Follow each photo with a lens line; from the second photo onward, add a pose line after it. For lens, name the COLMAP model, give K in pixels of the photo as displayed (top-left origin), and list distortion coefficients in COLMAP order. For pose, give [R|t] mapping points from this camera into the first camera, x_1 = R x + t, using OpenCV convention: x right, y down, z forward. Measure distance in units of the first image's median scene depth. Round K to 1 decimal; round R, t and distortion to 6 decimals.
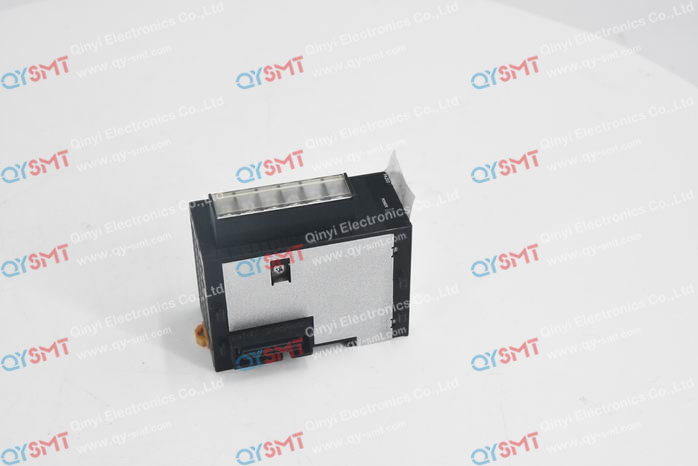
lens RADIAL K [[1145.7, 0, 349.0], [0, 1145.7, 233.0], [0, 0, 1]] dist [0.024760, 0.067999]
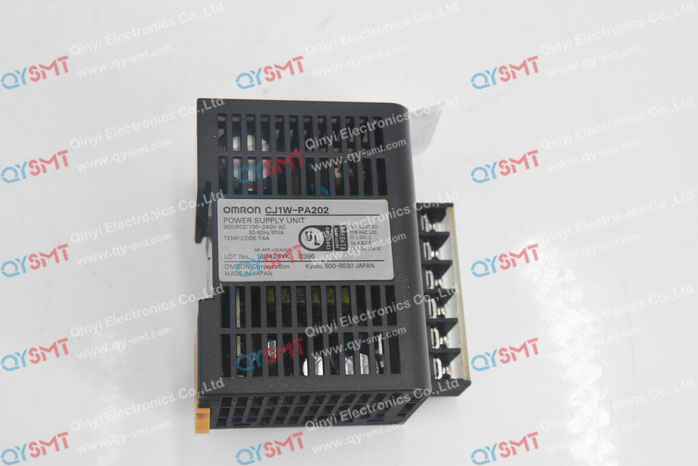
lens RADIAL K [[1145.7, 0, 349.0], [0, 1145.7, 233.0], [0, 0, 1]] dist [0.024760, 0.067999]
pose [[1.000000, -0.000045, 0.000011, -0.000028], [0.000045, 0.999993, -0.003852, 0.167591], [-0.000010, 0.003852, 0.999993, 0.000274]]
